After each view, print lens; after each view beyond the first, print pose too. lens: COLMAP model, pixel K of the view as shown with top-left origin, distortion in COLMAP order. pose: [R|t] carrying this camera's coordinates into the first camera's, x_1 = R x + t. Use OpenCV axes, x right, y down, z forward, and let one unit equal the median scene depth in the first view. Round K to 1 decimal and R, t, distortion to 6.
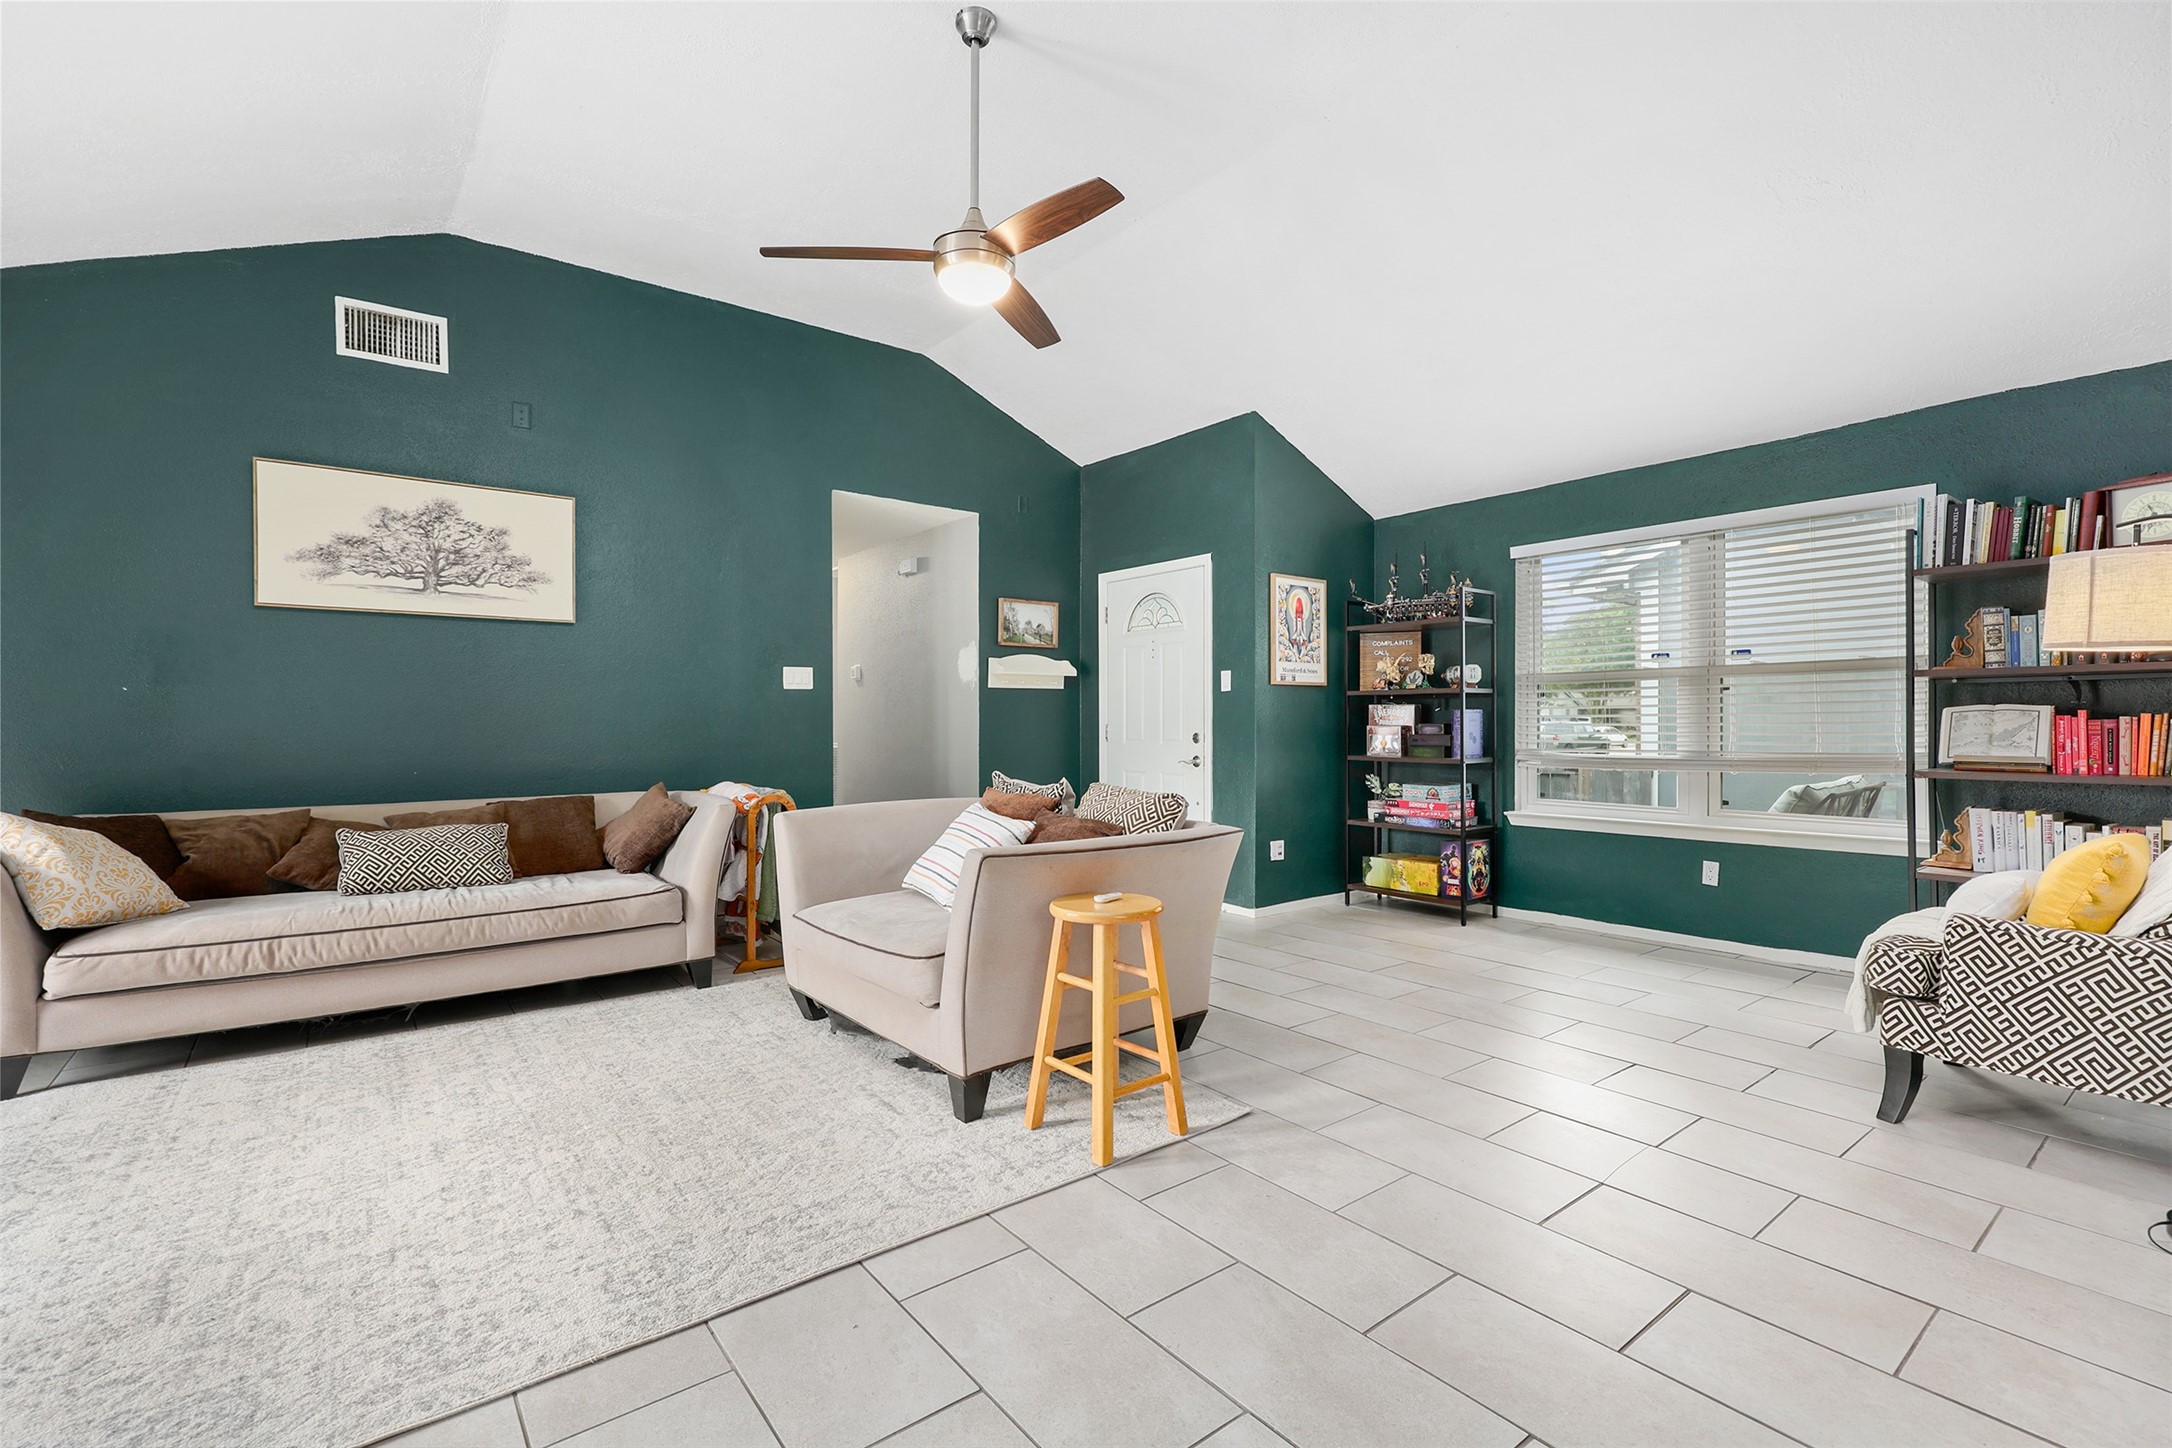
lens RADIAL K [[936.7, 0, 1098.1], [0, 936.7, 724.1], [0, 0, 1]] dist [-0.013769, -0.000186]
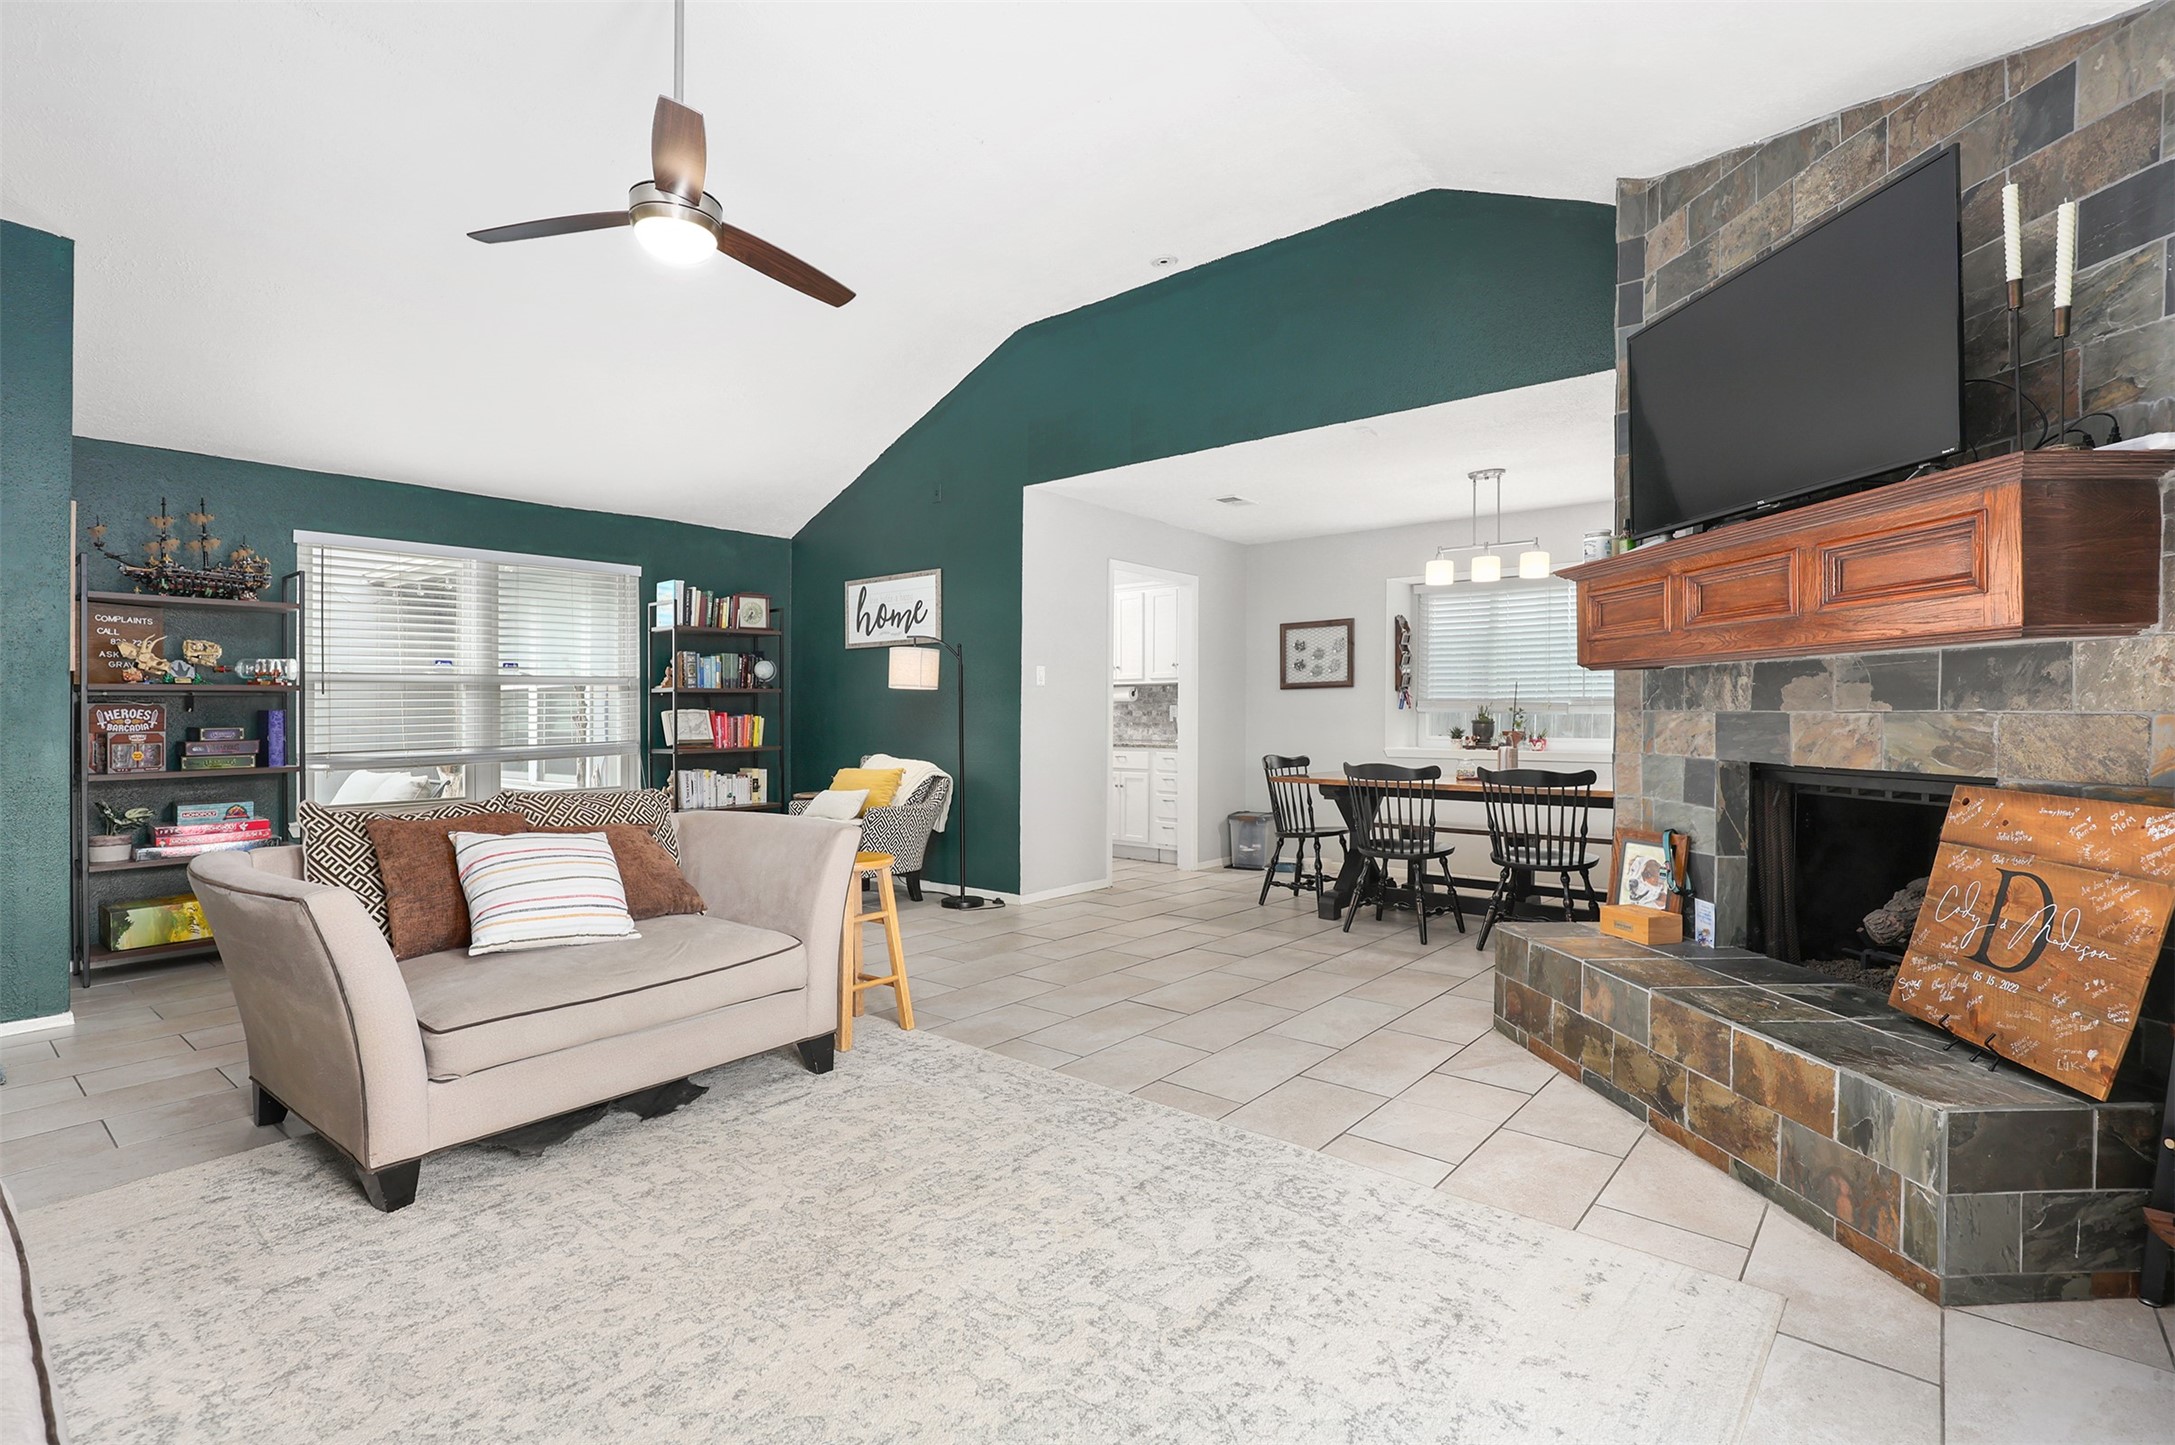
lens RADIAL K [[1019.2, 0, 1034.5], [0, 1019.2, 711.1], [0, 0, 1]] dist [-0.006003, -0.002586]
pose [[-0.132931, 0.002556, 0.991122, -0.638137], [0.015461, 0.999880, -0.000505, -0.003945], [-0.991005, 0.015256, -0.132954, 0.412896]]
